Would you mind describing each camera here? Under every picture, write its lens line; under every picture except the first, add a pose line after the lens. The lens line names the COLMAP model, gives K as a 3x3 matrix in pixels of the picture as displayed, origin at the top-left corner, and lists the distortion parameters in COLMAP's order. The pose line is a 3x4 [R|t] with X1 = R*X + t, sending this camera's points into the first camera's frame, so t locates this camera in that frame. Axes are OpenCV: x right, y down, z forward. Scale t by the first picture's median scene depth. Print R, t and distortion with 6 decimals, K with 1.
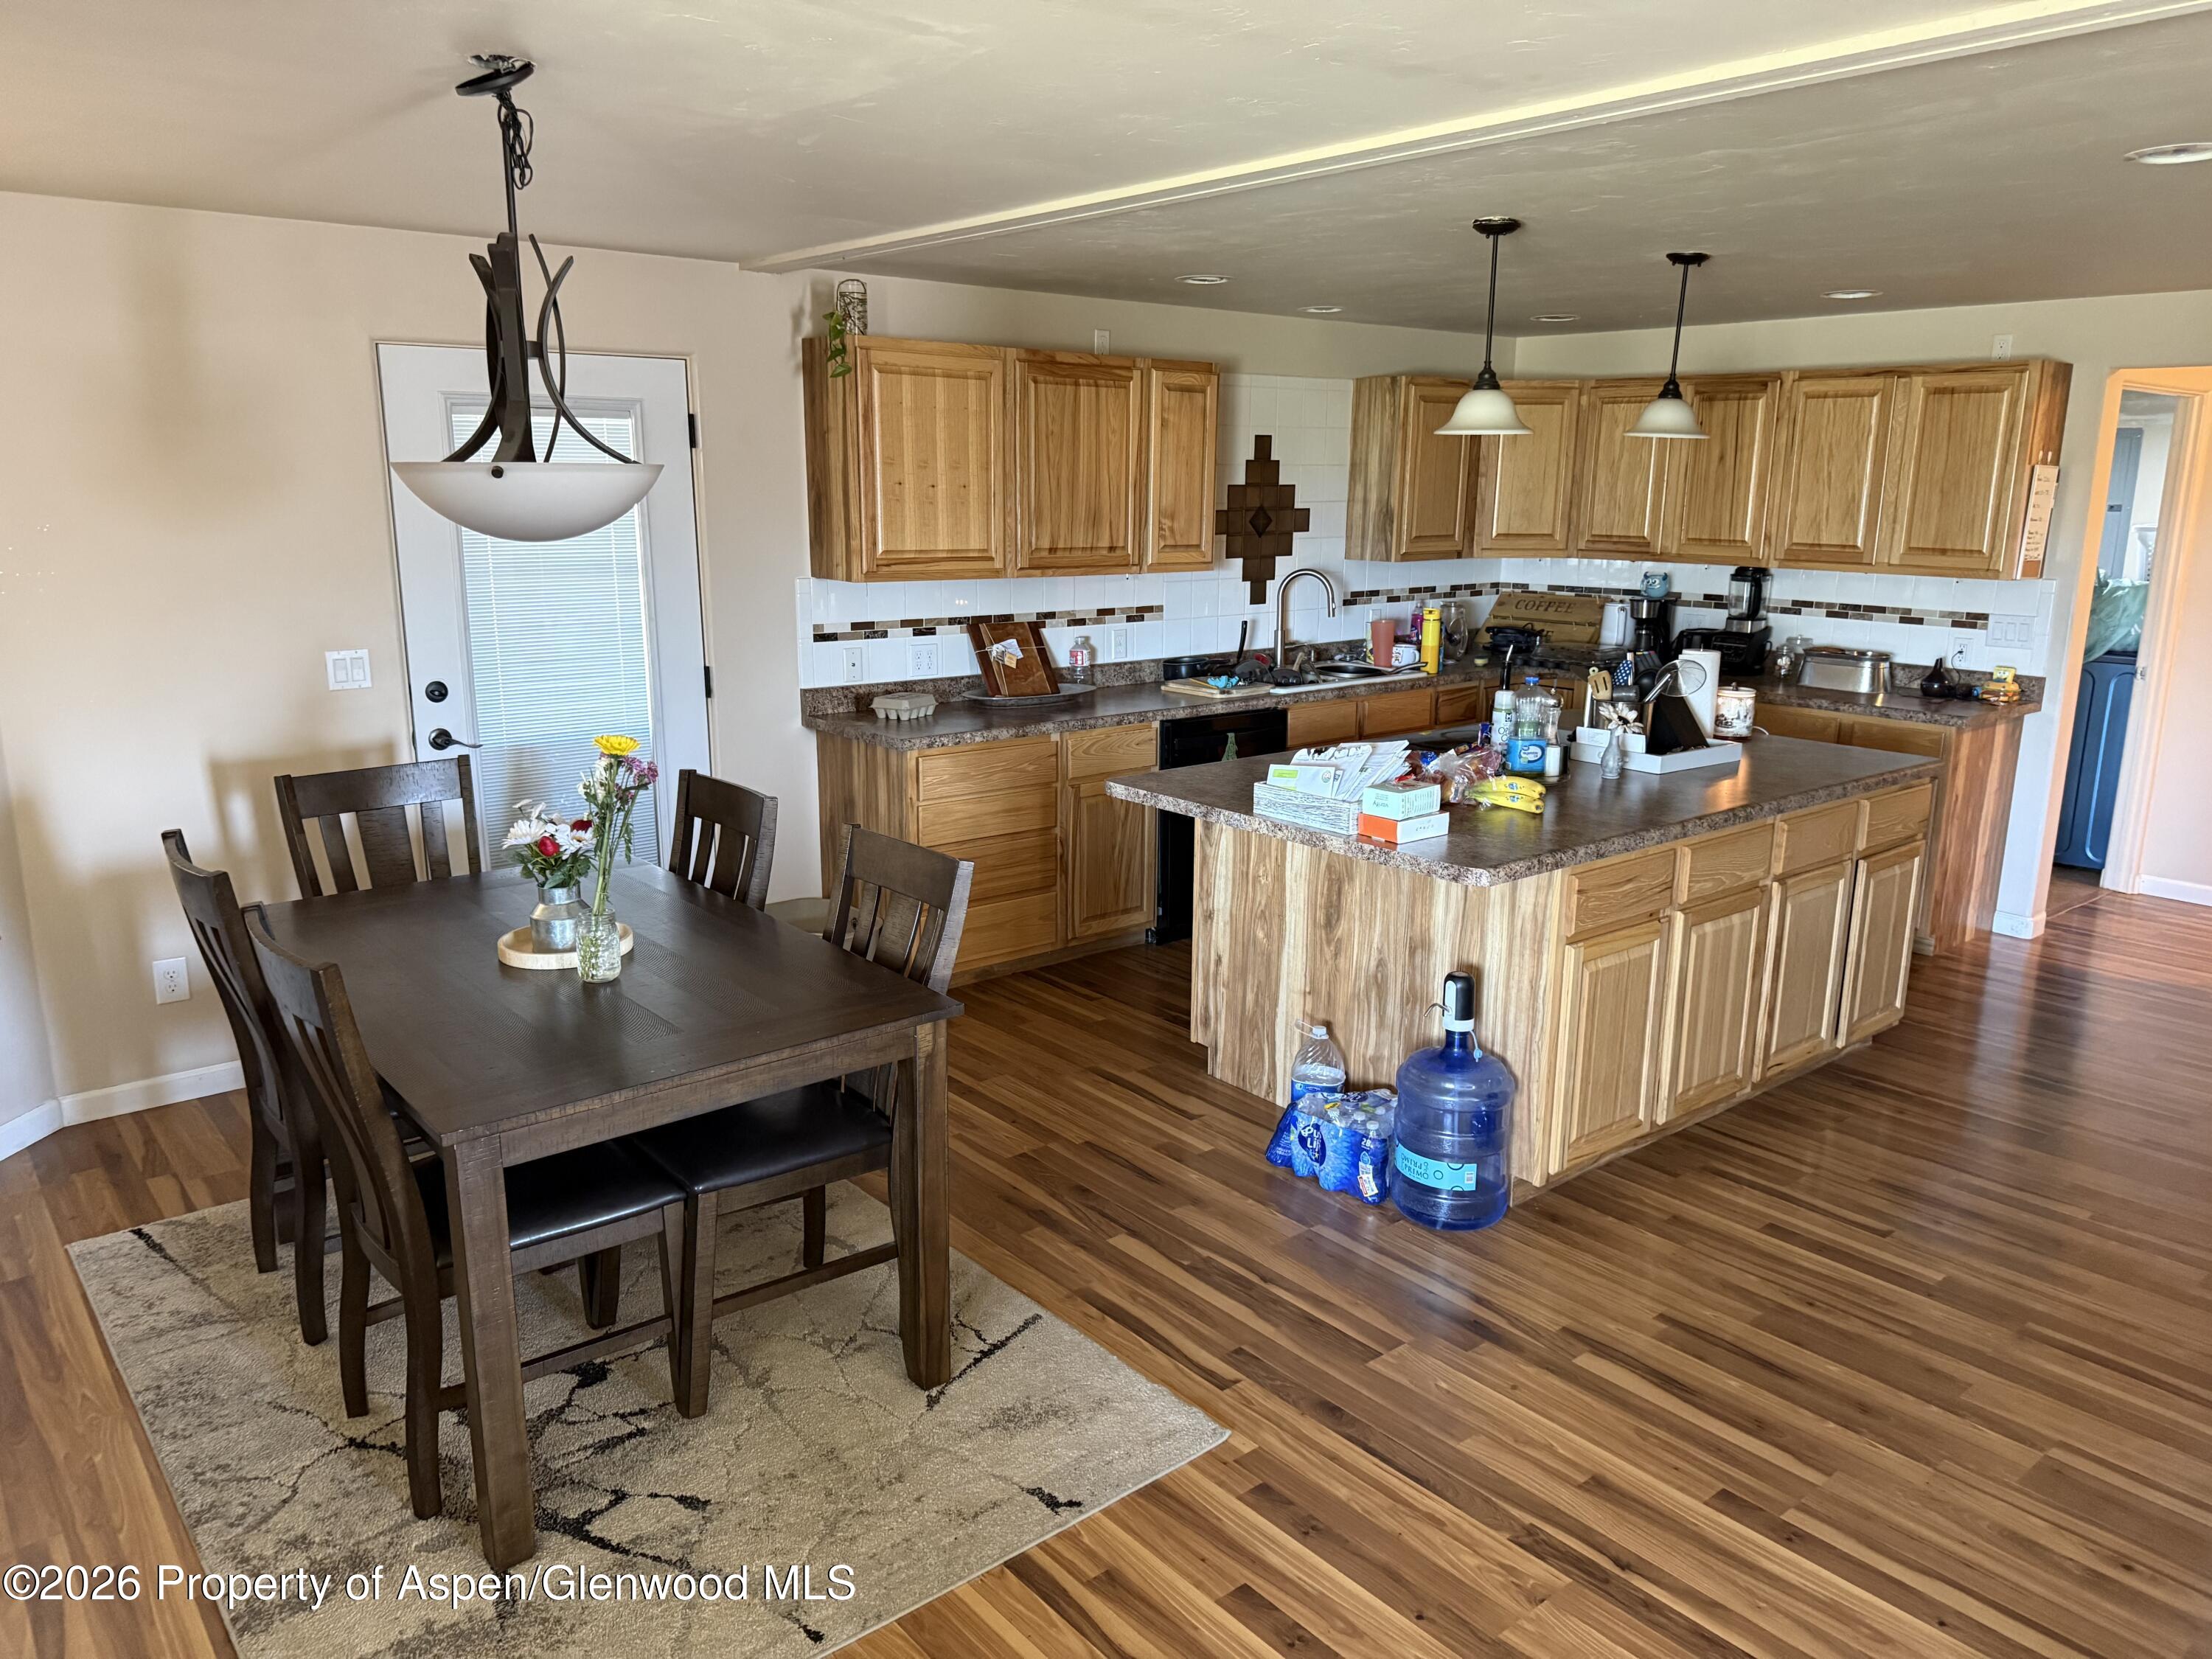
lens RADIAL K [[1557.3, 0, 1114.4], [0, 1557.3, 839.6], [0, 0, 1]] dist [0.061430, -0.075964]
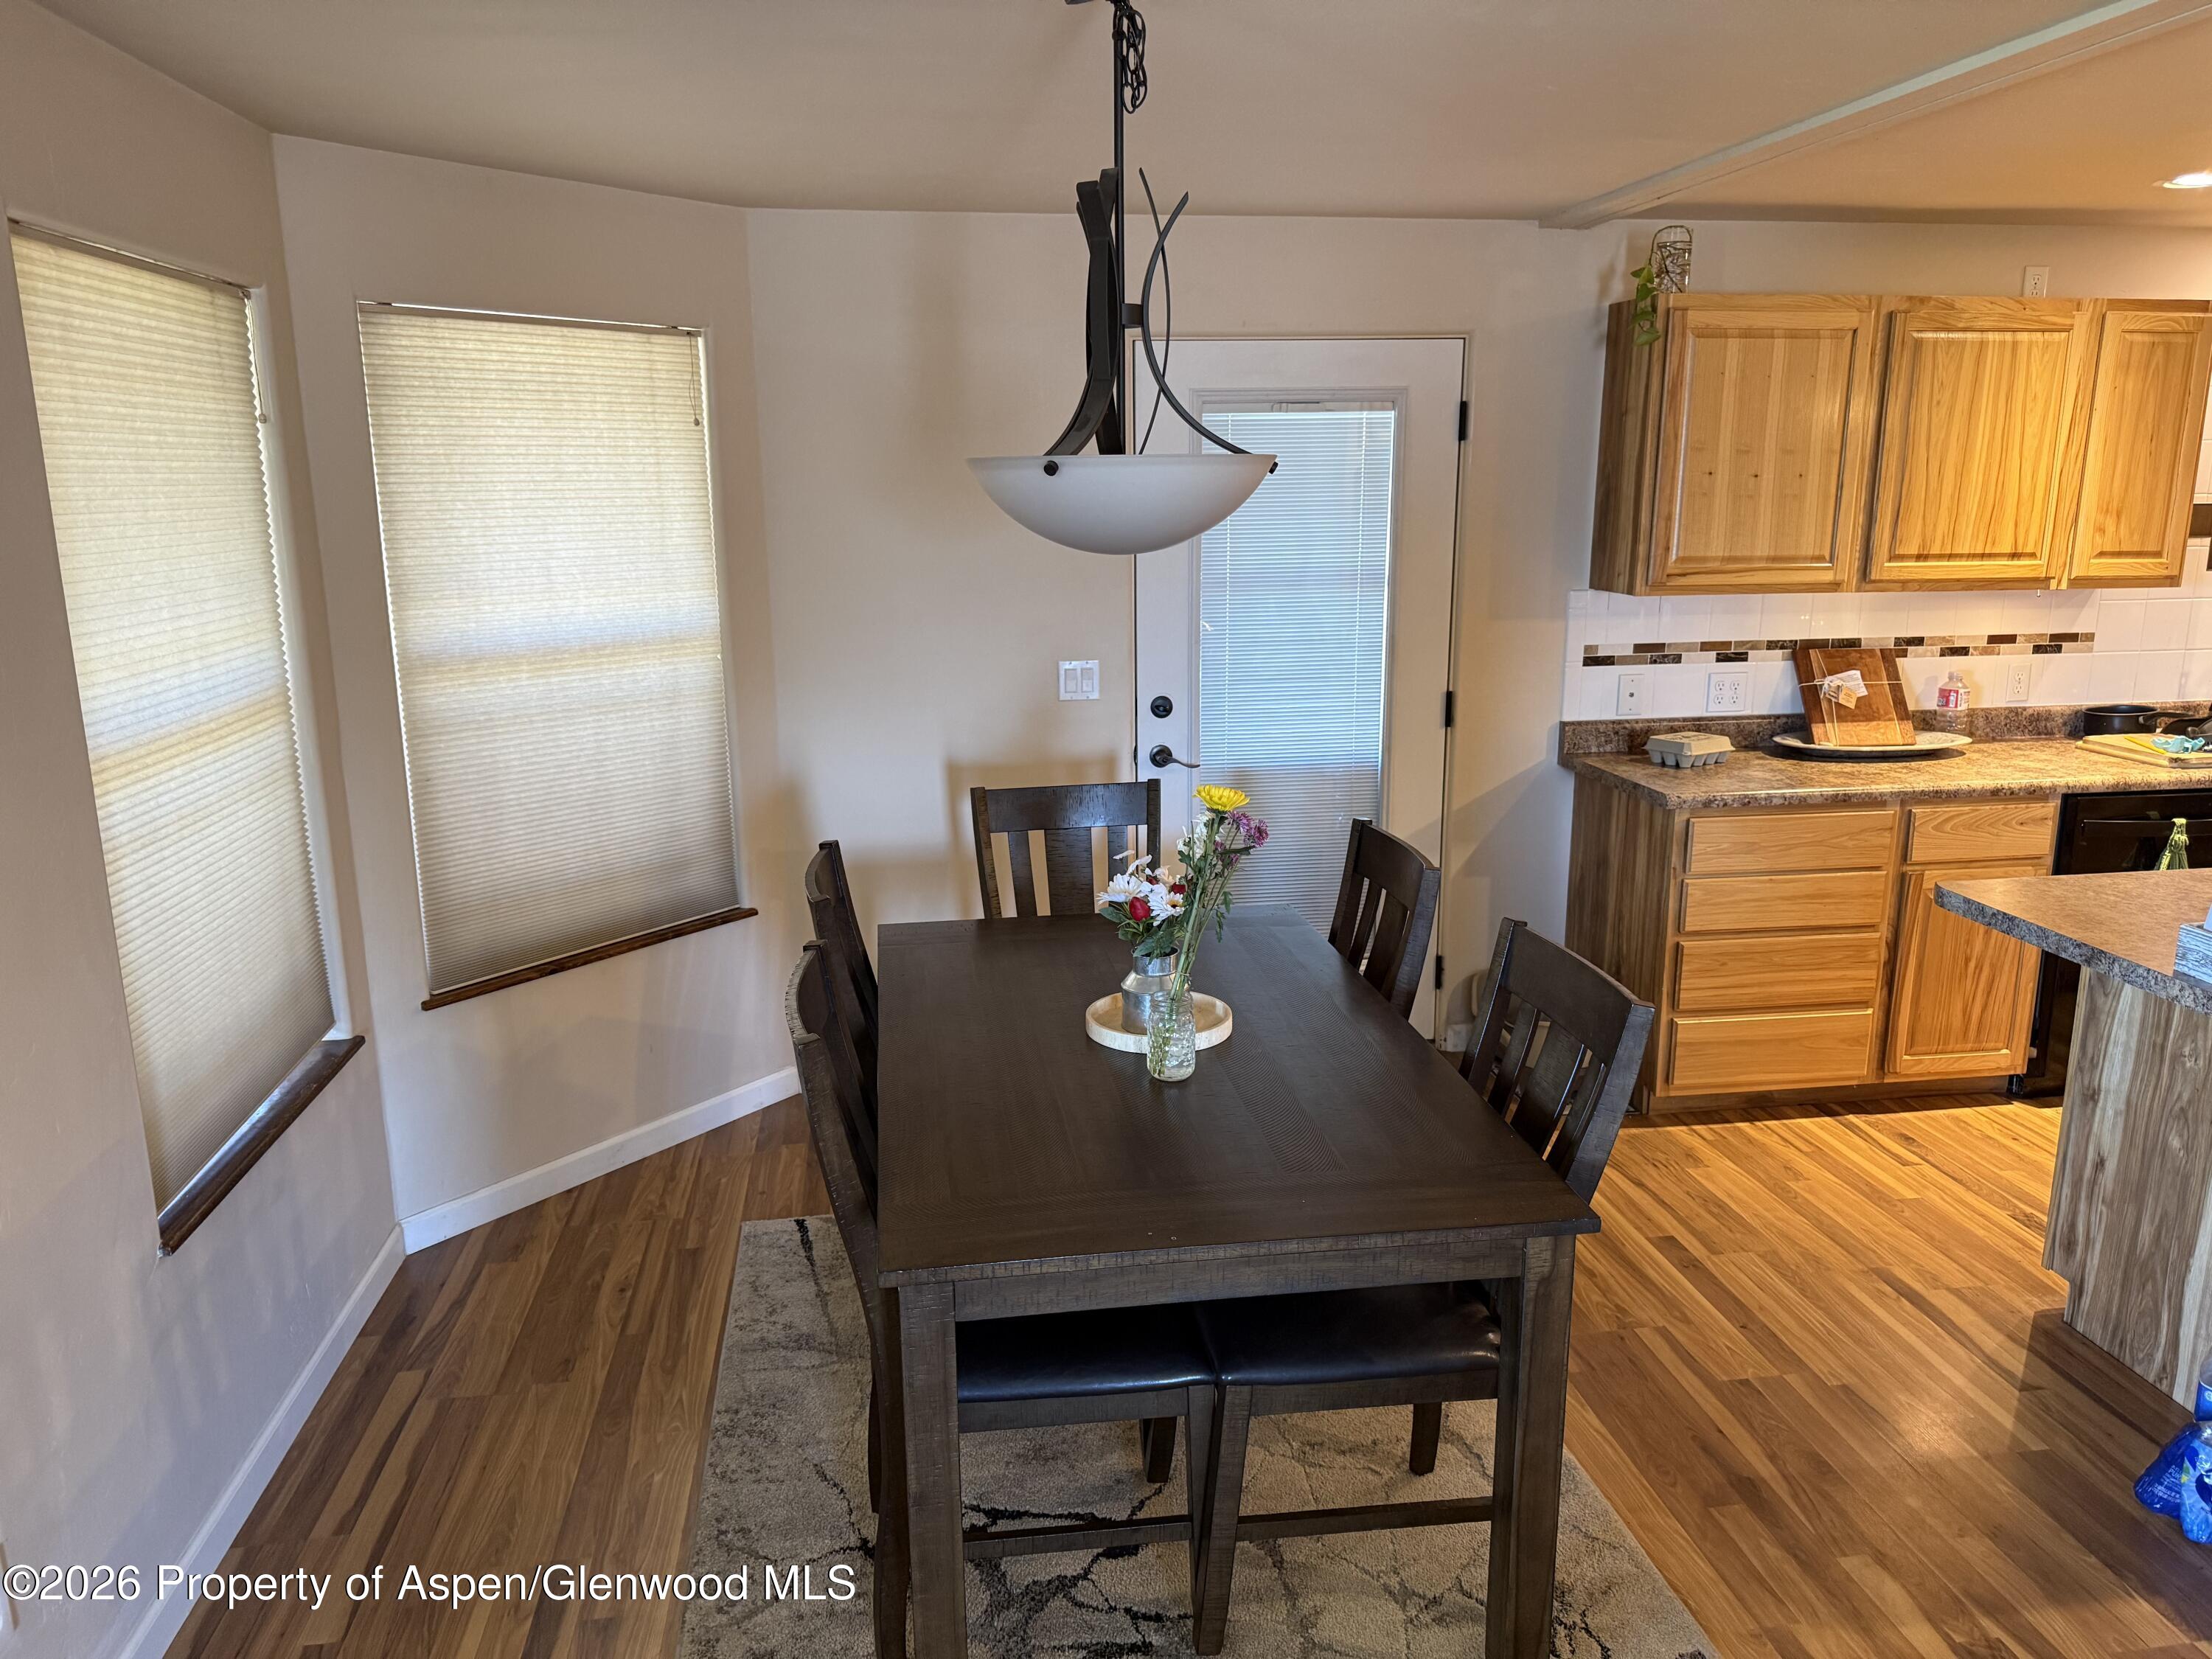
lens RADIAL K [[1557.3, 0, 1111.4], [0, 1557.3, 832.5], [0, 0, 1]] dist [0.061430, -0.075964]
pose [[0.852899, 0.100427, -0.512326, 0.036425], [-0.103116, 0.994397, 0.023260, -0.037084], [0.511792, 0.032991, 0.858476, 0.180802]]
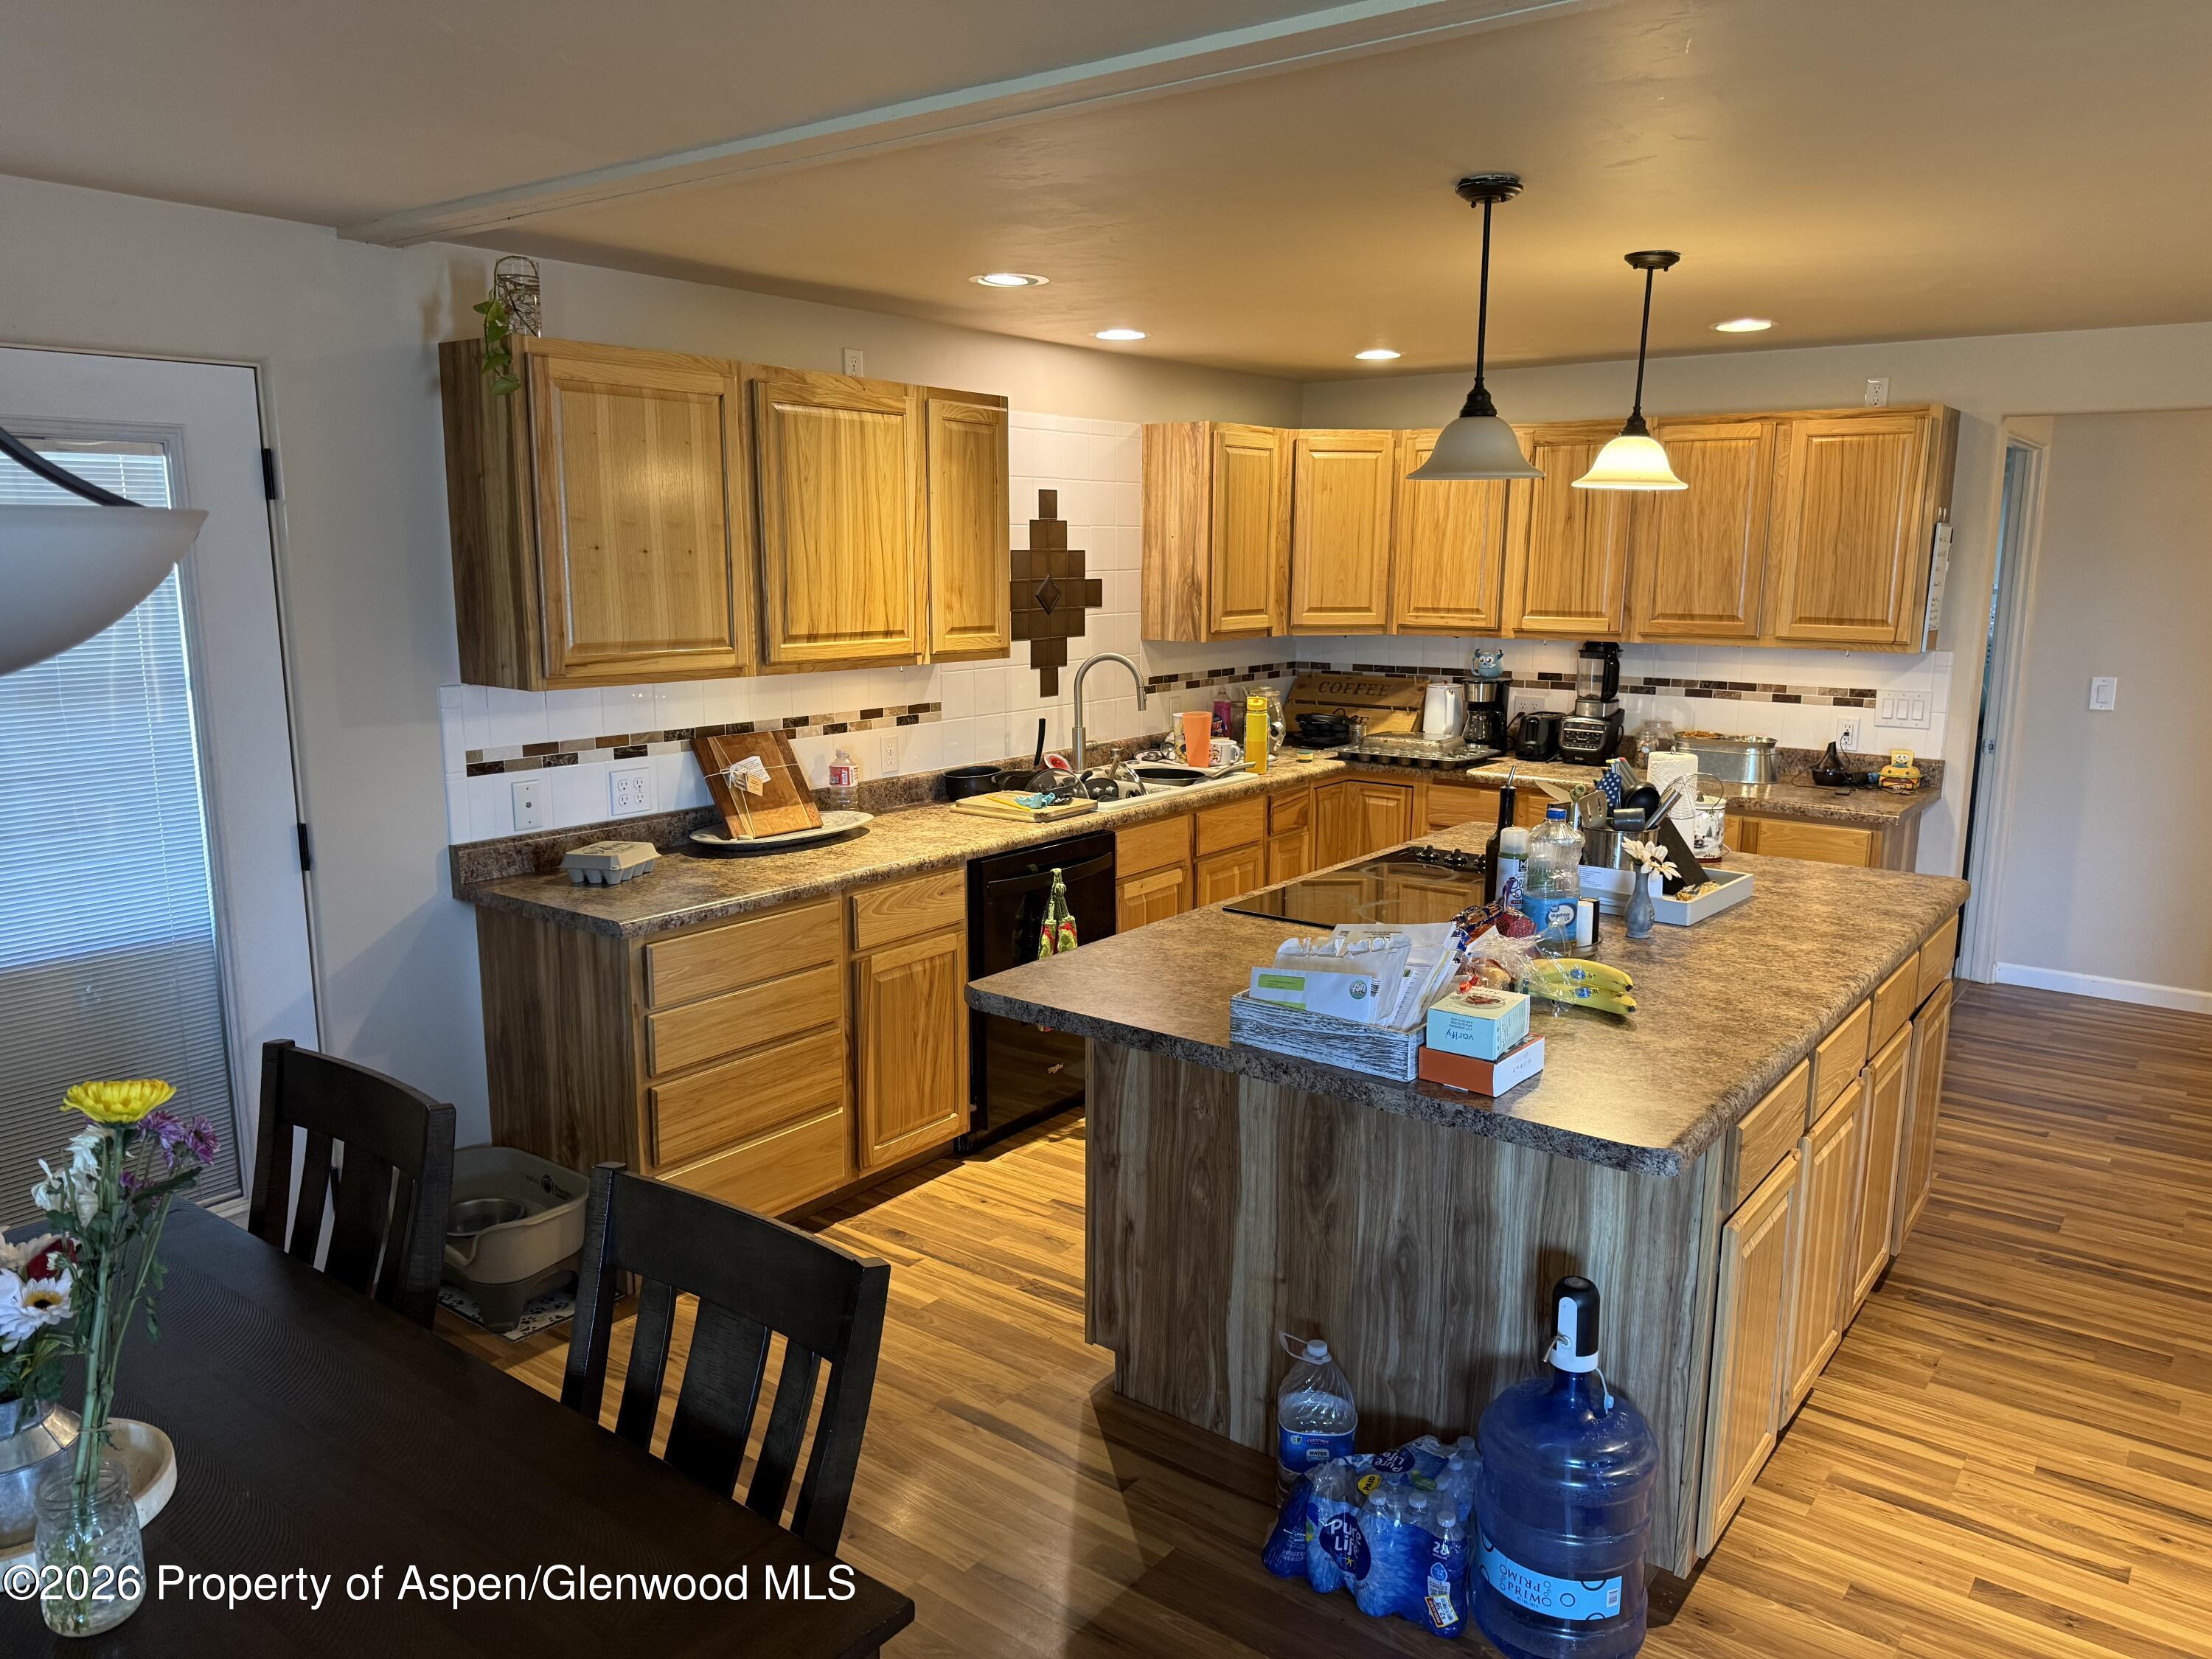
lens RADIAL K [[1557.3, 0, 1113.7], [0, 1557.3, 831.8], [0, 0, 1]] dist [0.061430, -0.075964]
pose [[0.973562, -0.045743, 0.223797, -0.085175], [0.056039, 0.997632, -0.039869, -0.069485], [-0.221444, 0.051356, 0.973820, 0.312986]]
